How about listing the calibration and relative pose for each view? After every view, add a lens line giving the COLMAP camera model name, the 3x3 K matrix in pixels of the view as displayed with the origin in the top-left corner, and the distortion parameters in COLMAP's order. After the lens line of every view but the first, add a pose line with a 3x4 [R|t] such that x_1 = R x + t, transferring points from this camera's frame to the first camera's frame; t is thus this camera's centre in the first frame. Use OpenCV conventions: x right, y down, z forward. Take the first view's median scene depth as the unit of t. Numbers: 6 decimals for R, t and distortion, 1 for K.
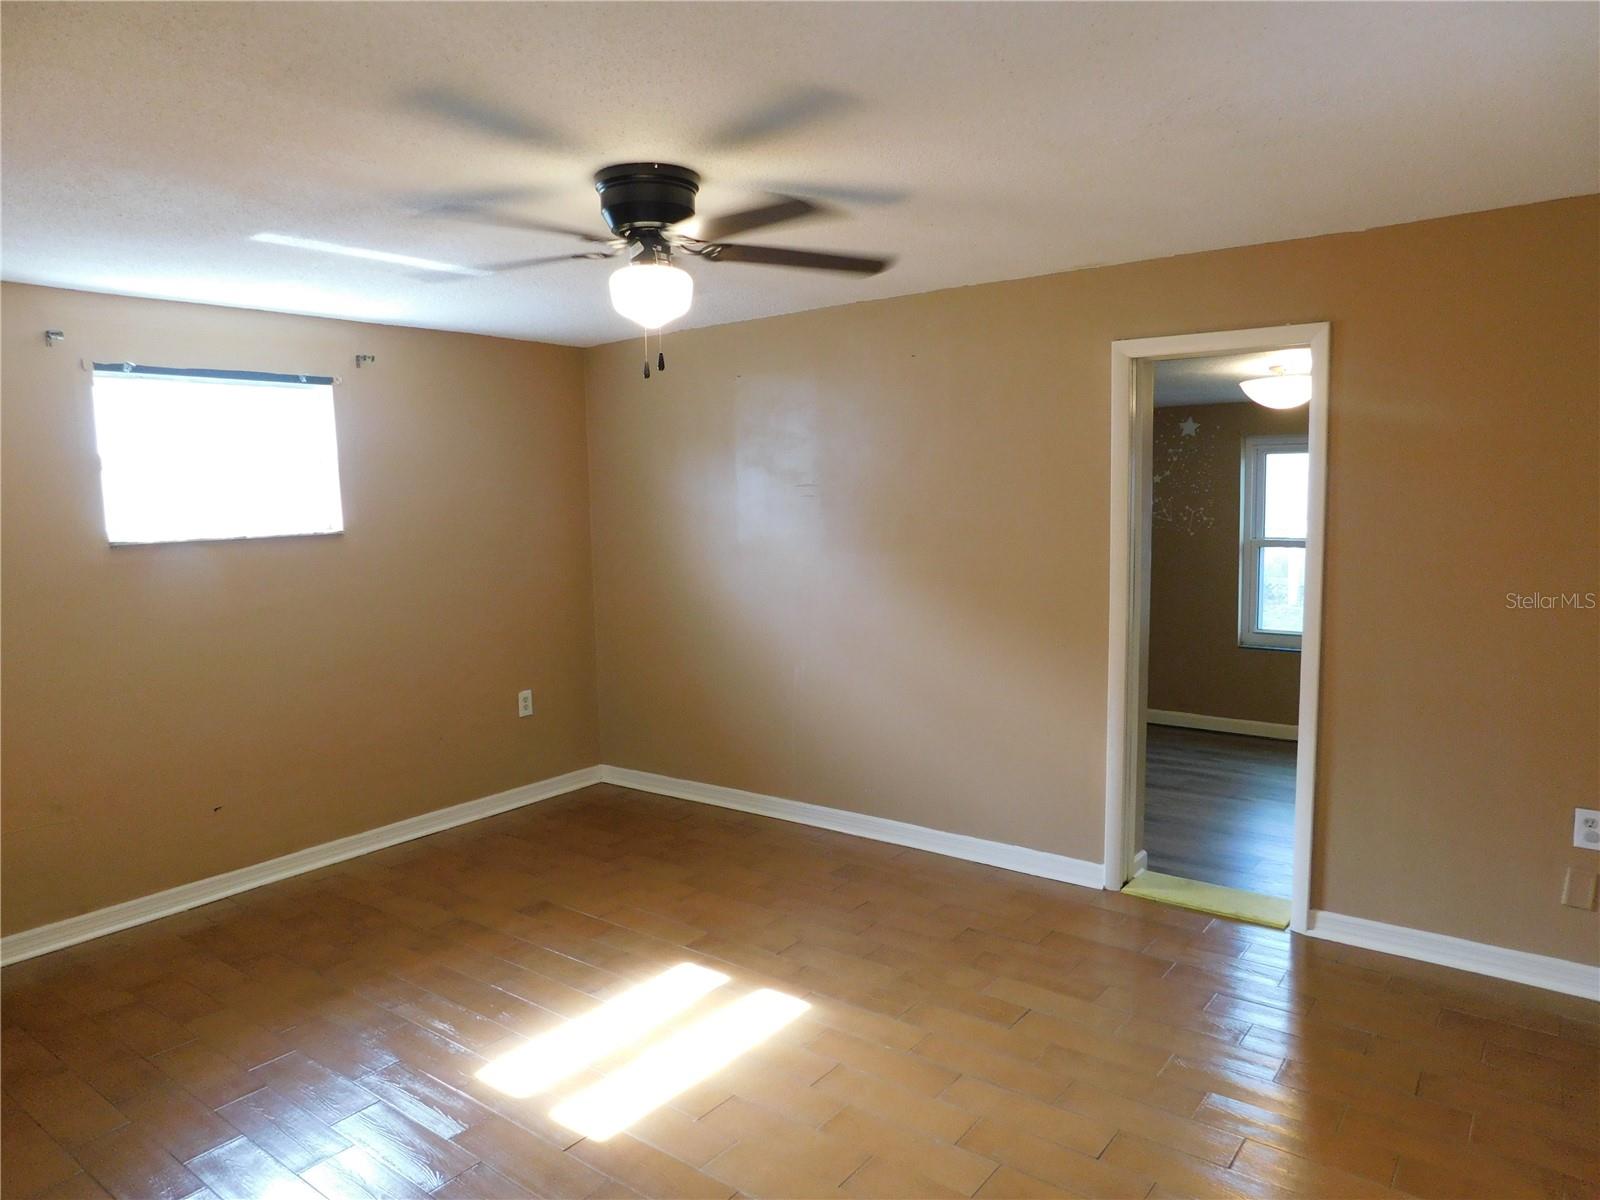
lens RADIAL K [[1091.6, 0, 805.0], [0, 1091.6, 599.2], [0, 0, 1]] dist [-0.007744, -0.003181]
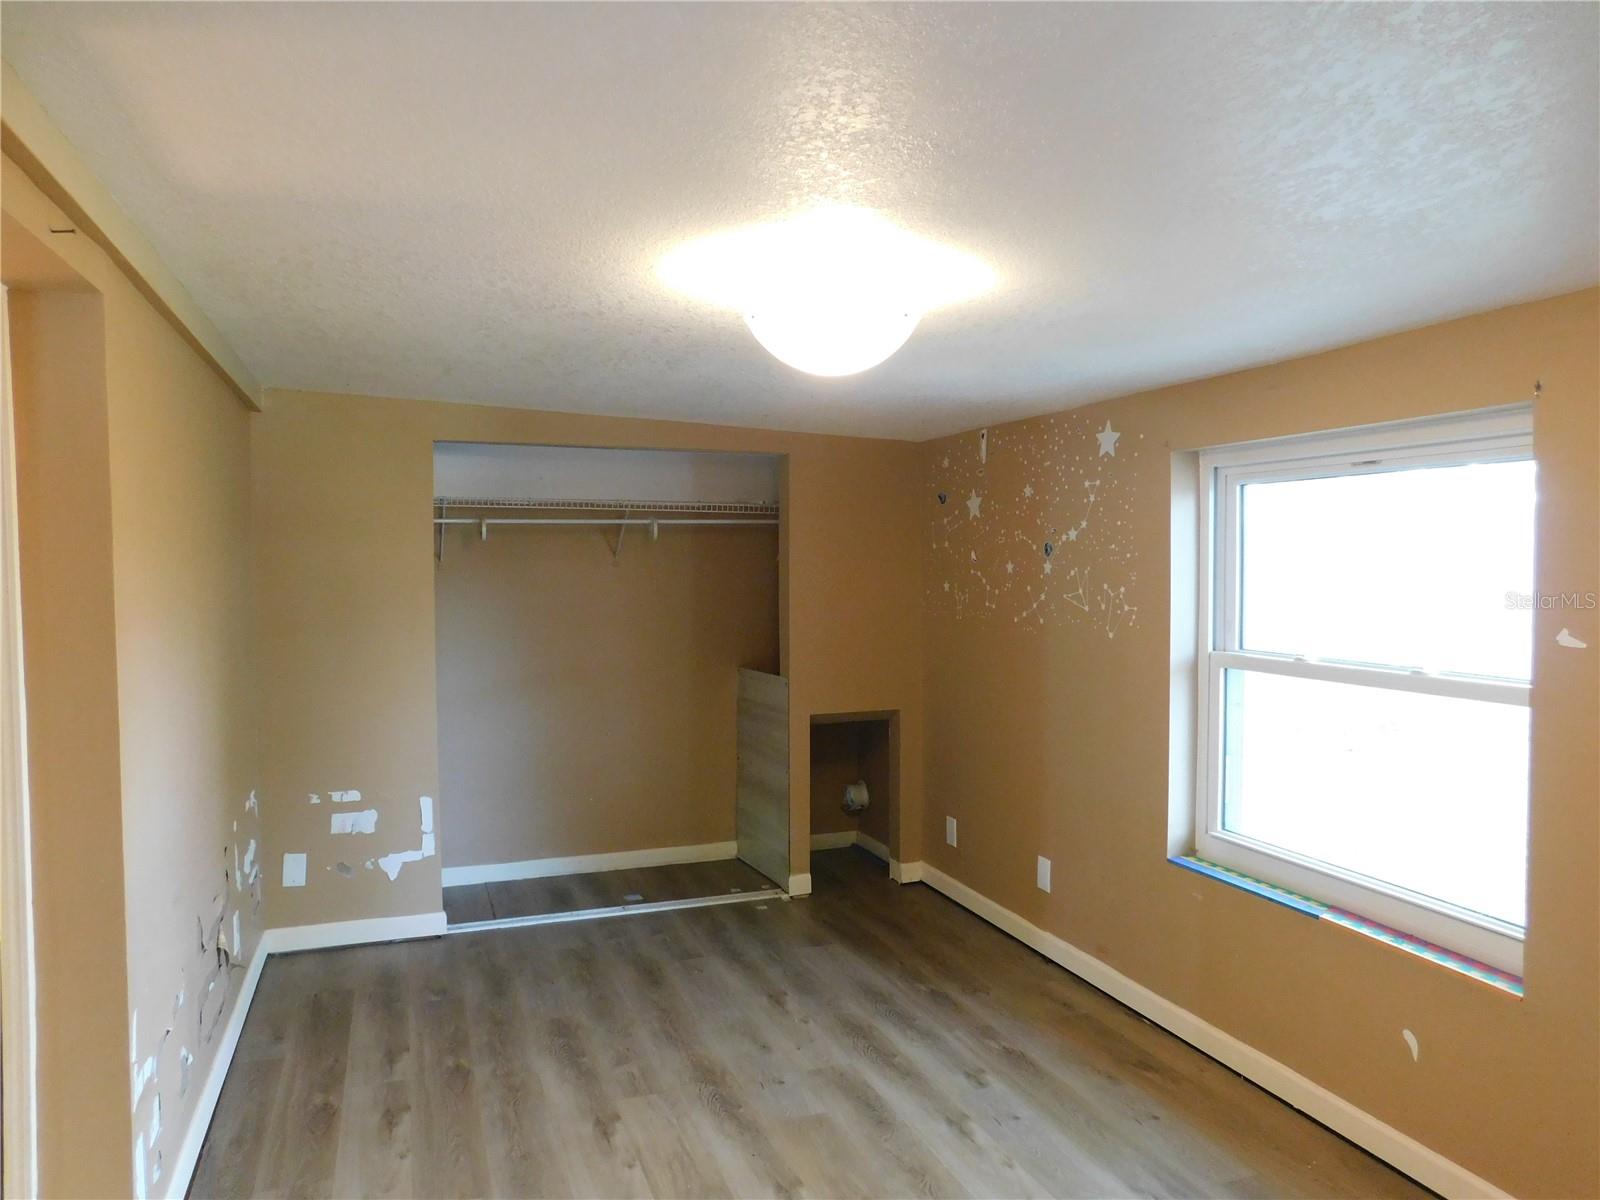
lens RADIAL K [[1091.6, 0, 805.0], [0, 1091.6, 599.2], [0, 0, 1]] dist [-0.007744, -0.003181]
pose [[0.844093, 0.034676, -0.535075, 0.519973], [-0.072511, 0.996122, -0.049833, -0.040348], [0.531271, 0.080863, 0.843334, 0.467273]]
